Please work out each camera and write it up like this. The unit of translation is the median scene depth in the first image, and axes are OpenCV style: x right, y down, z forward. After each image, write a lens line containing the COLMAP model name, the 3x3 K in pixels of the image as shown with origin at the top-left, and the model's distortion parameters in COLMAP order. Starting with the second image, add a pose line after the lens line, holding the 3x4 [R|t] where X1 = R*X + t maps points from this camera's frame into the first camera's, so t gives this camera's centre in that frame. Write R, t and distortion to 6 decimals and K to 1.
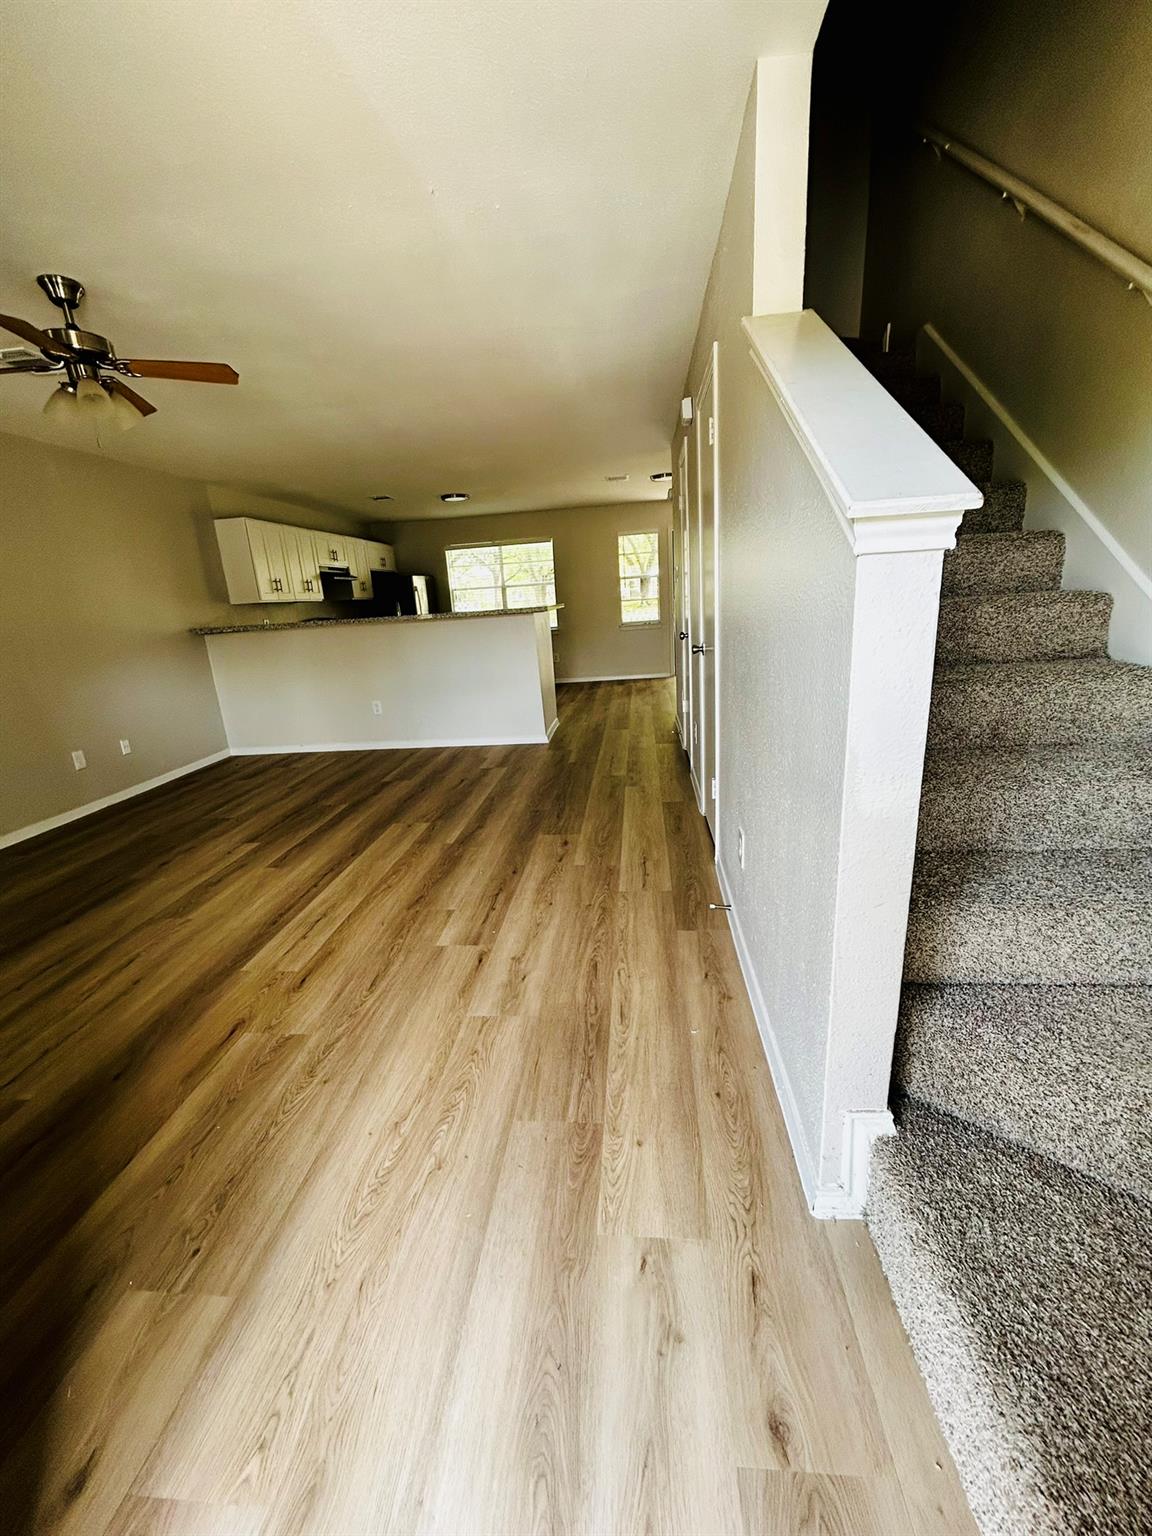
lens RADIAL K [[619.6, 0, 574.5], [0, 619.6, 765.1], [0, 0, 1]] dist [-0.000283, 0.000930]
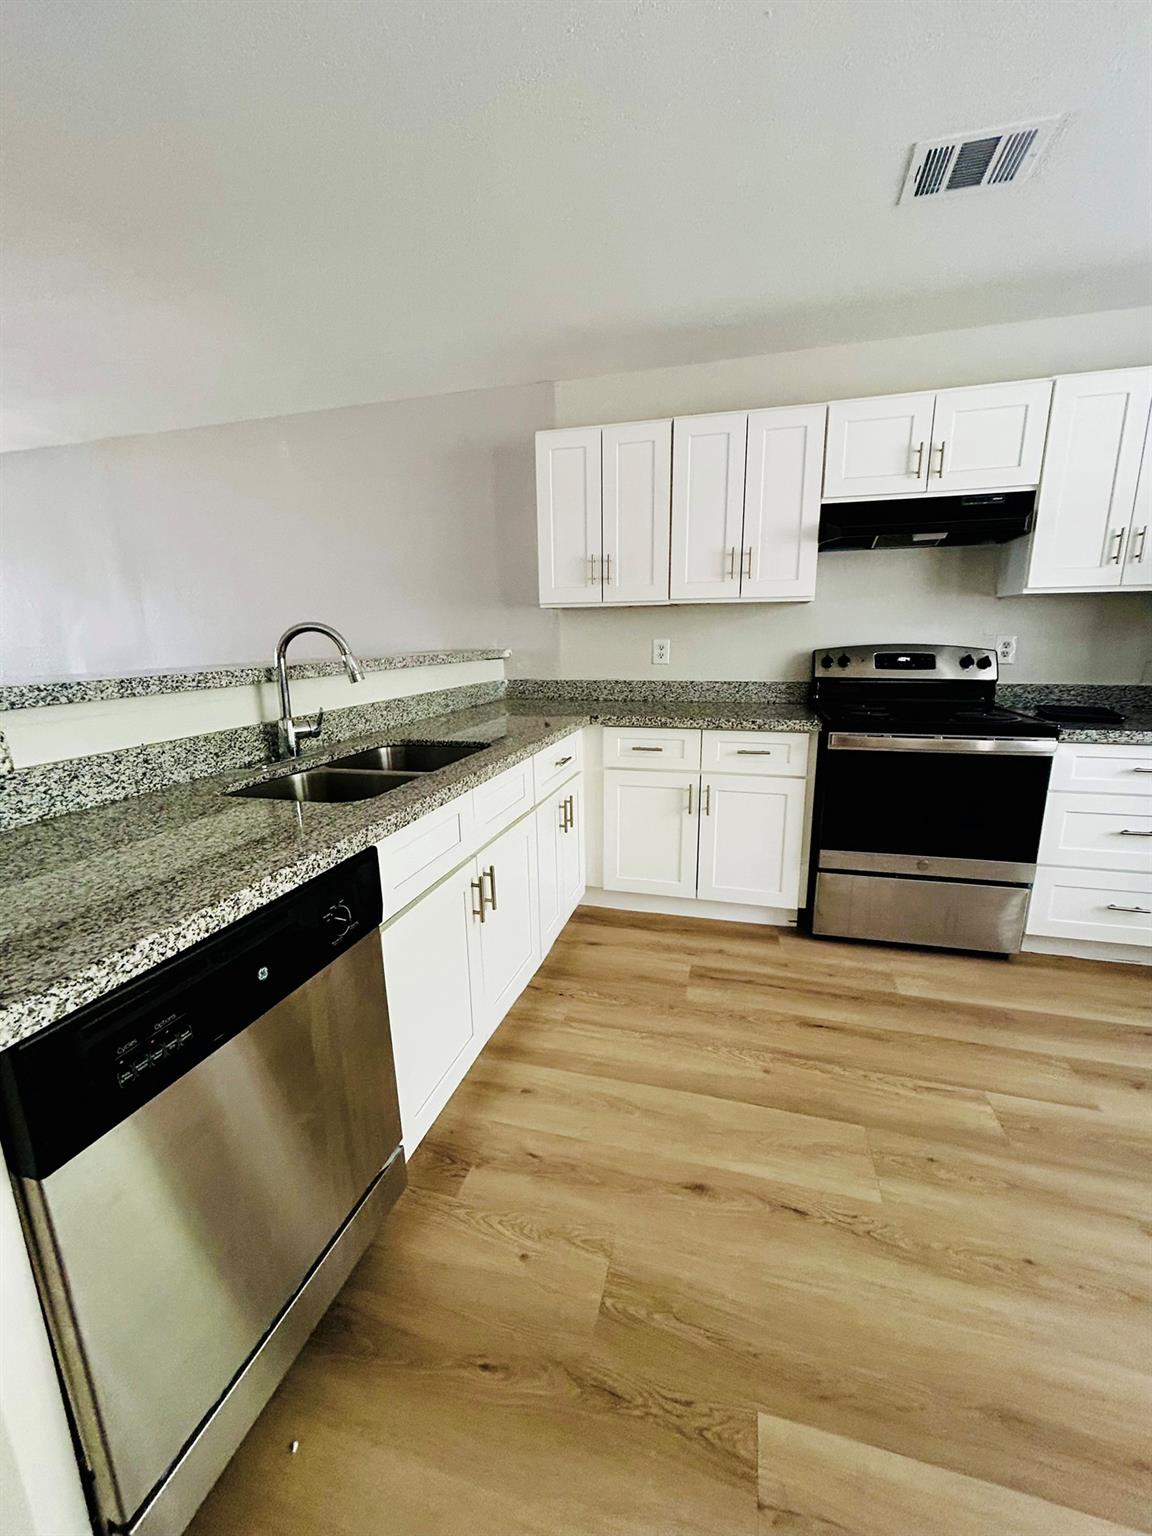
lens RADIAL K [[619.6, 0, 579.3], [0, 619.6, 767.7], [0, 0, 1]] dist [-0.000283, 0.000930]
pose [[-0.161940, 0.277581, -0.946955, -0.010146], [-0.233671, 0.921543, 0.310092, -0.427708], [0.958735, 0.271492, -0.084372, 1.552301]]
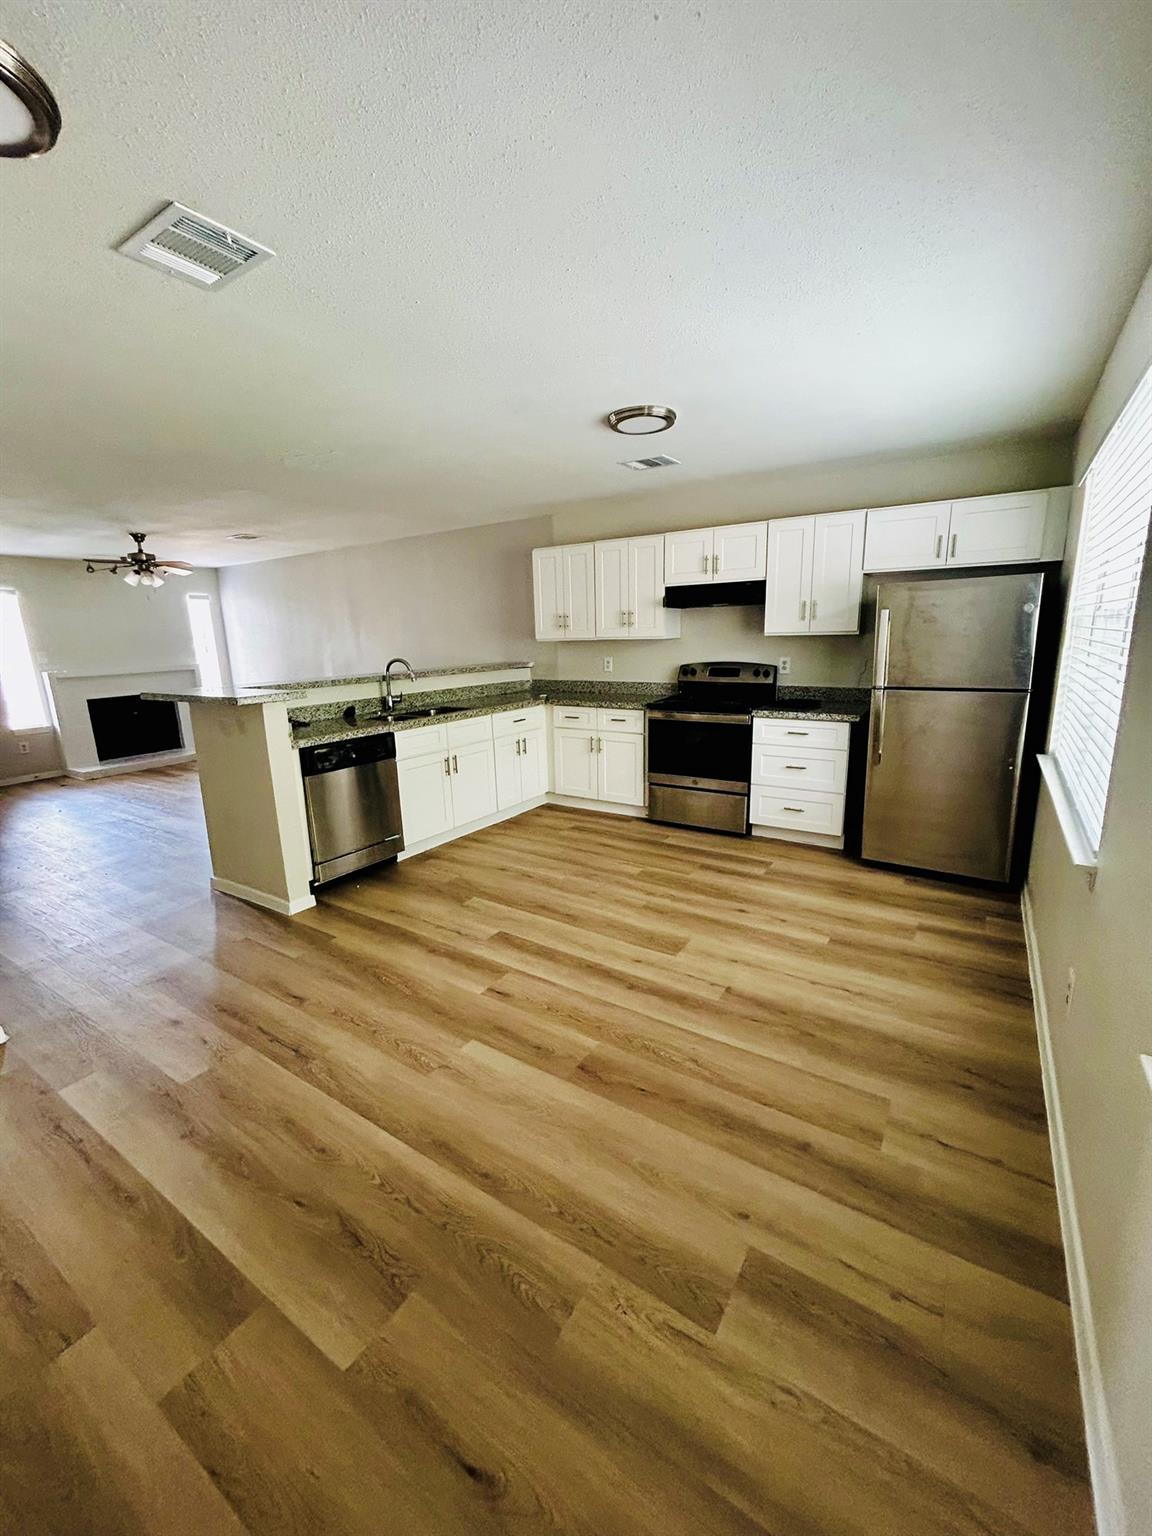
lens RADIAL K [[619.6, 0, 579.6], [0, 619.6, 770.5], [0, 0, 1]] dist [-0.000283, 0.000930]
pose [[-0.451447, 0.272125, -0.849790, 0.411317], [-0.176843, 0.906184, 0.384130, -0.632979], [0.874598, 0.323694, -0.360971, 2.029981]]
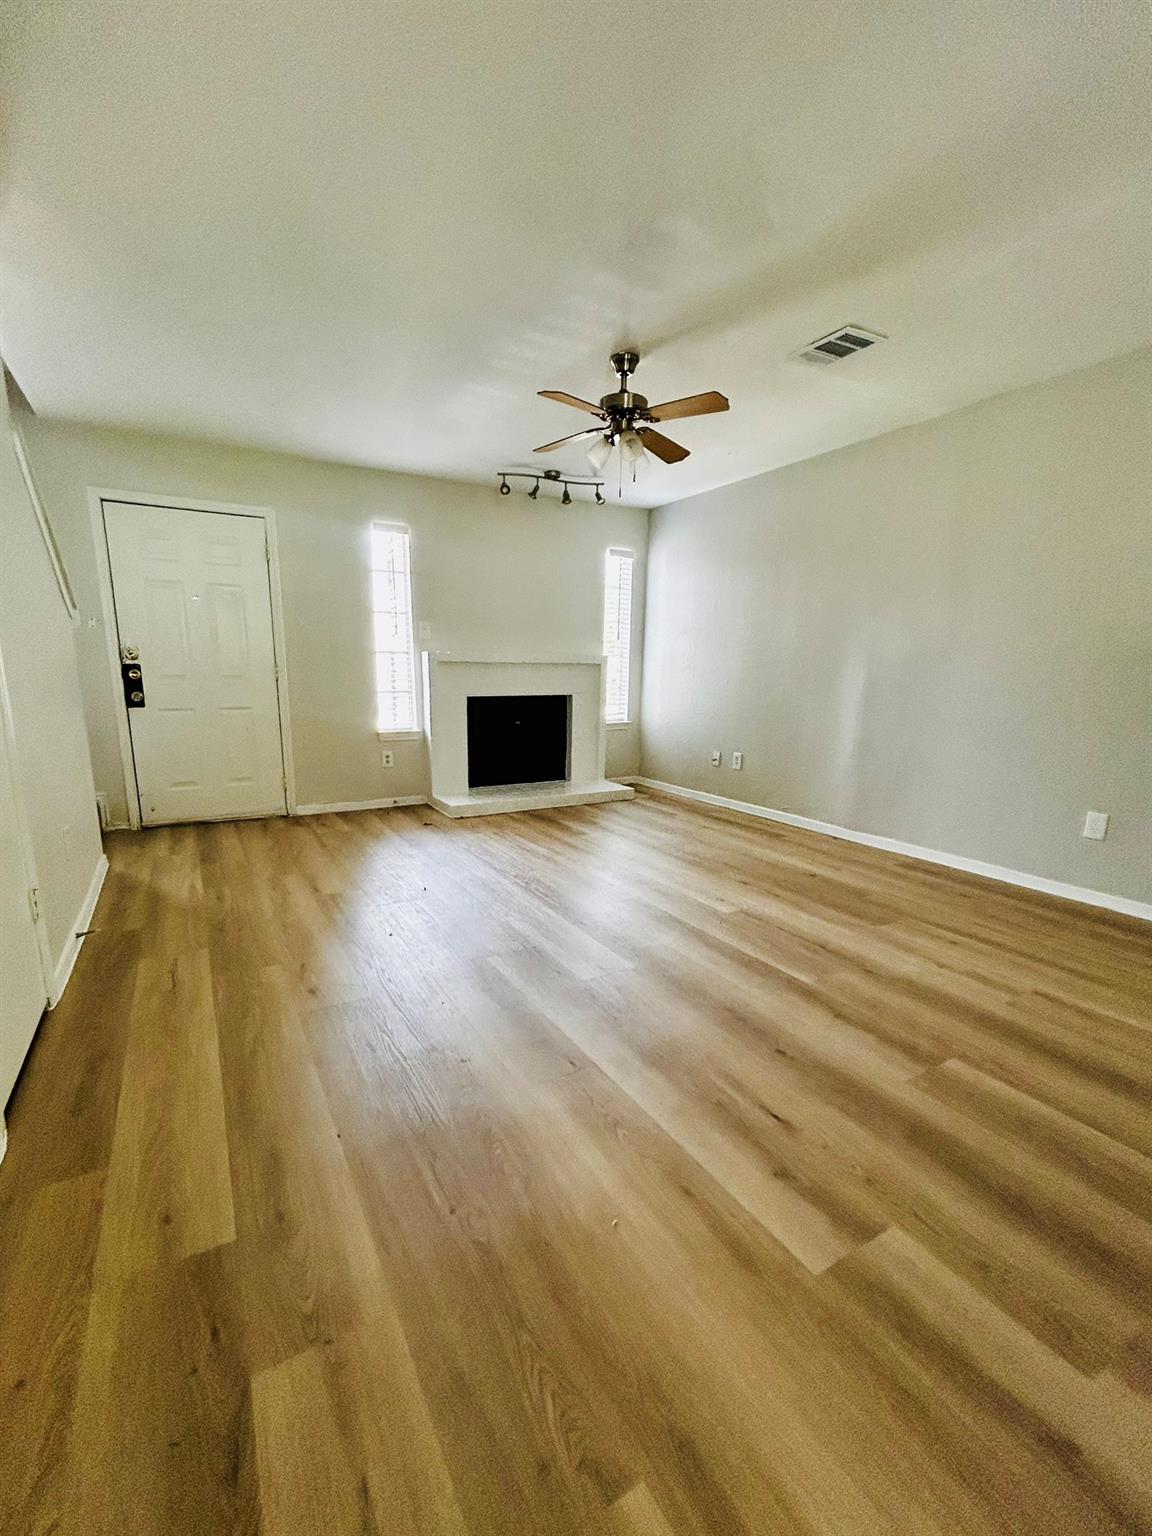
lens RADIAL K [[619.6, 0, 546.9], [0, 619.6, 816.0], [0, 0, 1]] dist [-0.000283, 0.000930]
pose [[-0.815631, 0.186302, -0.547757, 0.081925], [-0.112735, 0.877418, 0.466293, -0.282587], [0.567483, 0.442074, -0.694647, 1.170269]]
